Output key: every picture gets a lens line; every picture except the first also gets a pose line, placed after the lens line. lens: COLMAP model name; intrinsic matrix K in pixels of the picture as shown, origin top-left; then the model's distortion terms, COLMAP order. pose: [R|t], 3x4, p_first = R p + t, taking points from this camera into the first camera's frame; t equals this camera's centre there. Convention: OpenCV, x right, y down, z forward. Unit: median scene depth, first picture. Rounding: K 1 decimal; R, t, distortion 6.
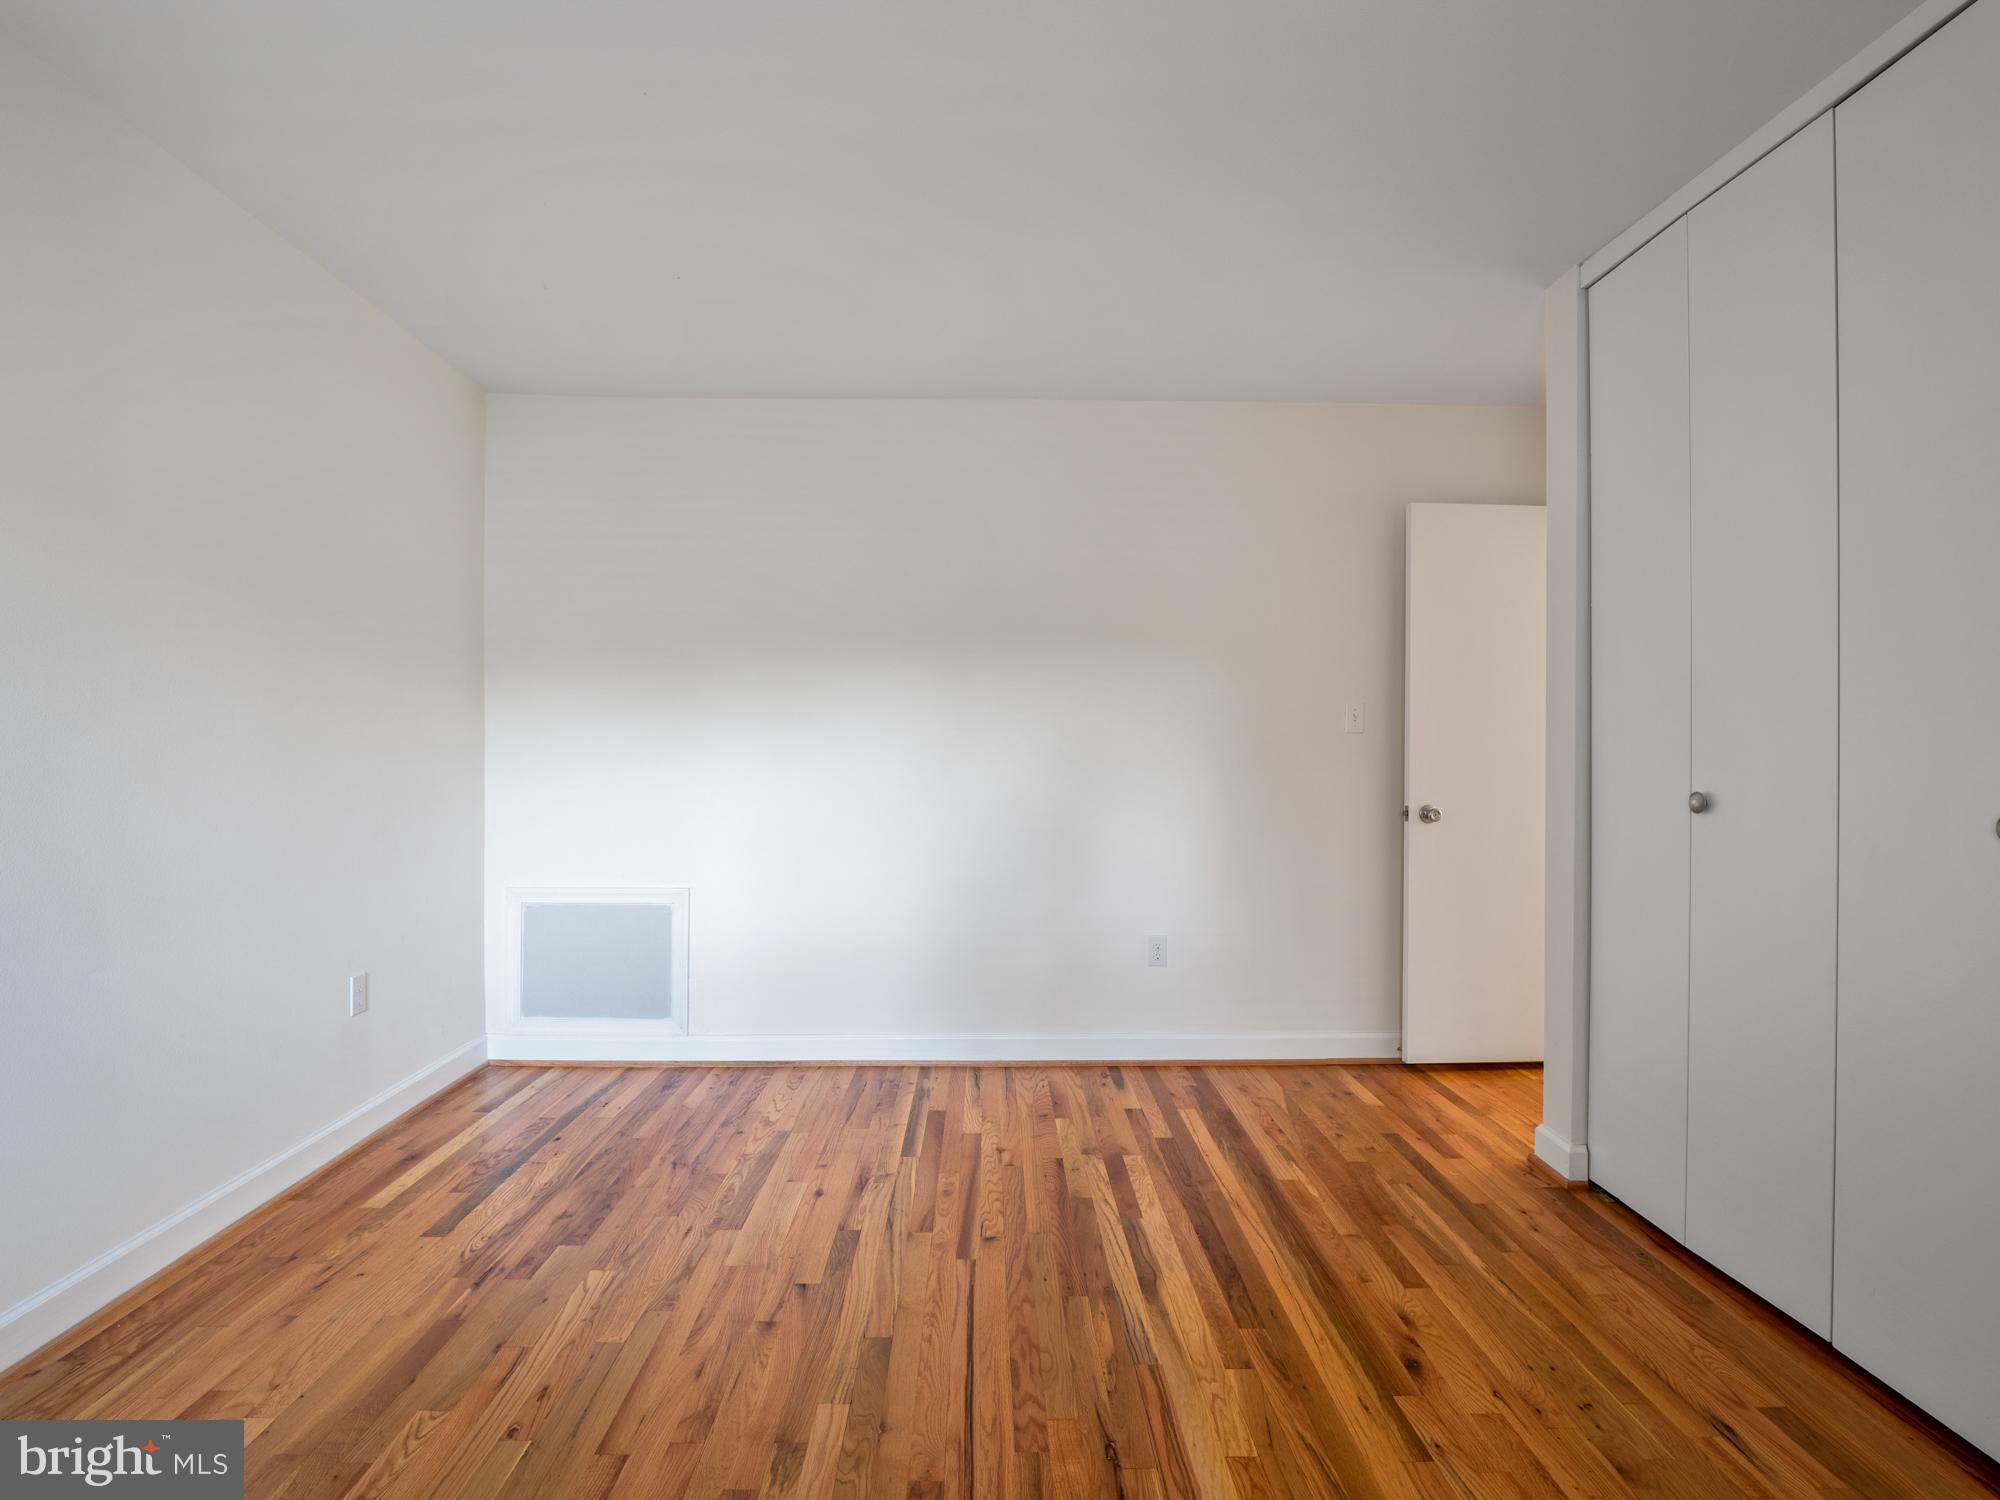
lens RADIAL K [[990.8, 0, 991.1], [0, 990.8, 745.7], [0, 0, 1]] dist [-0.018845, 0.001379]
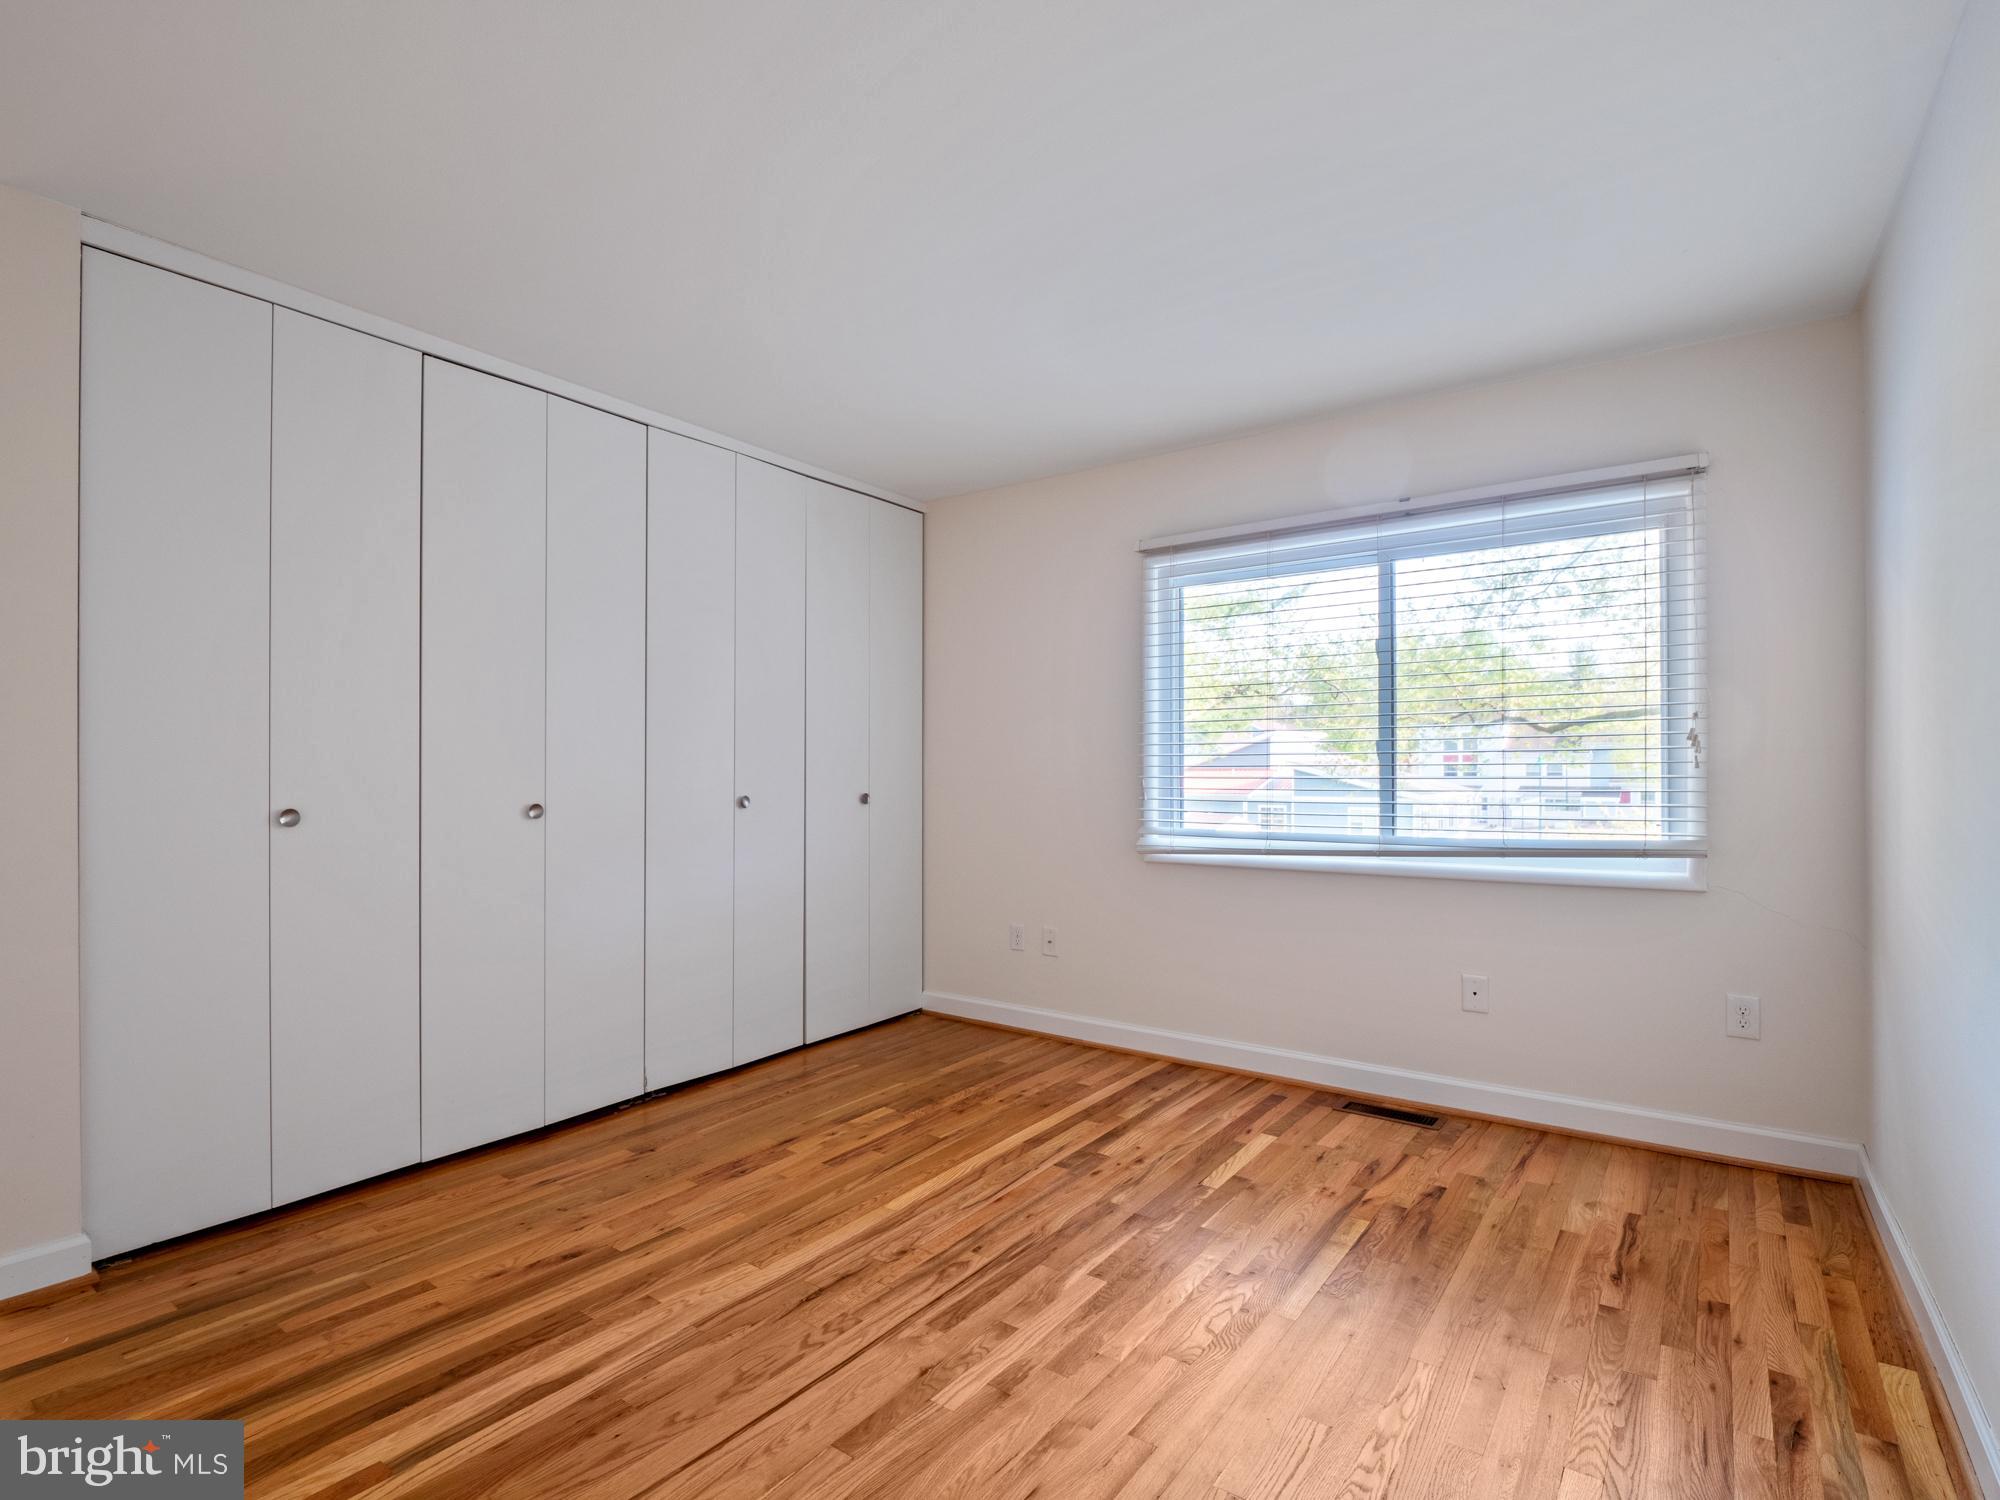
lens RADIAL K [[990.8, 0, 991.1], [0, 990.8, 745.7], [0, 0, 1]] dist [-0.018845, 0.001379]
pose [[-0.790190, 0.010056, 0.612779, -0.801668], [-0.000427, 0.999856, -0.016959, -0.009999], [-0.612862, -0.013662, -0.790072, 1.705655]]
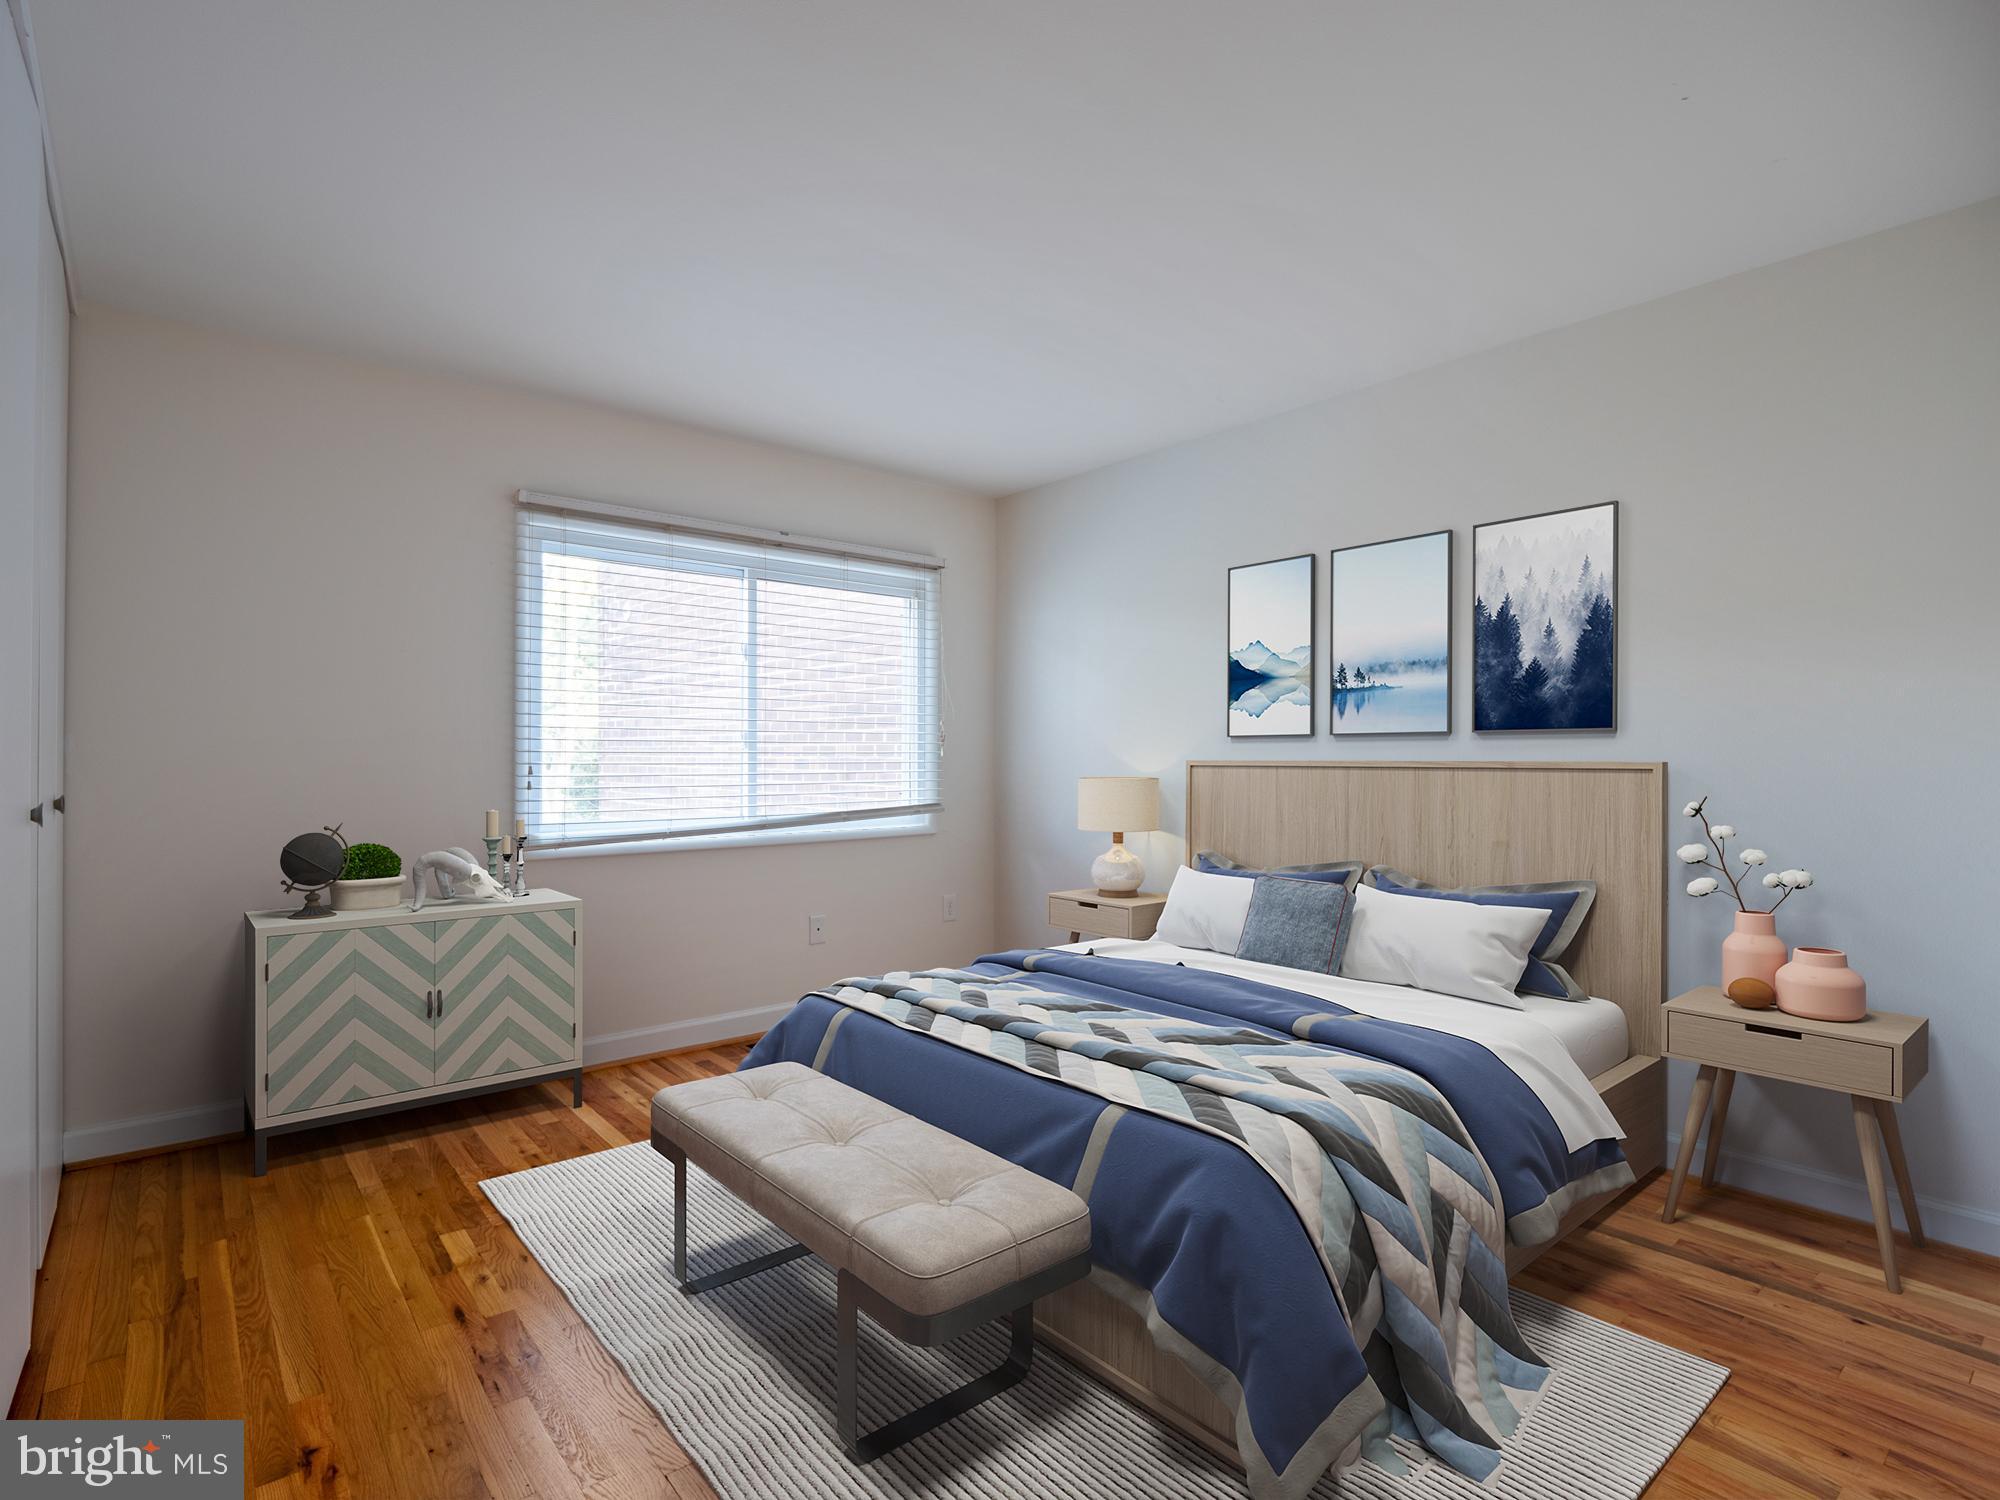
lens RADIAL K [[990.8, 0, 991.1], [0, 990.8, 745.7], [0, 0, 1]] dist [-0.018845, 0.001379]
pose [[-0.774286, -0.013769, -0.632686, 0.729704], [-0.002843, 0.999829, -0.018280, 0.018691], [0.632829, -0.012355, -0.774193, 1.804502]]
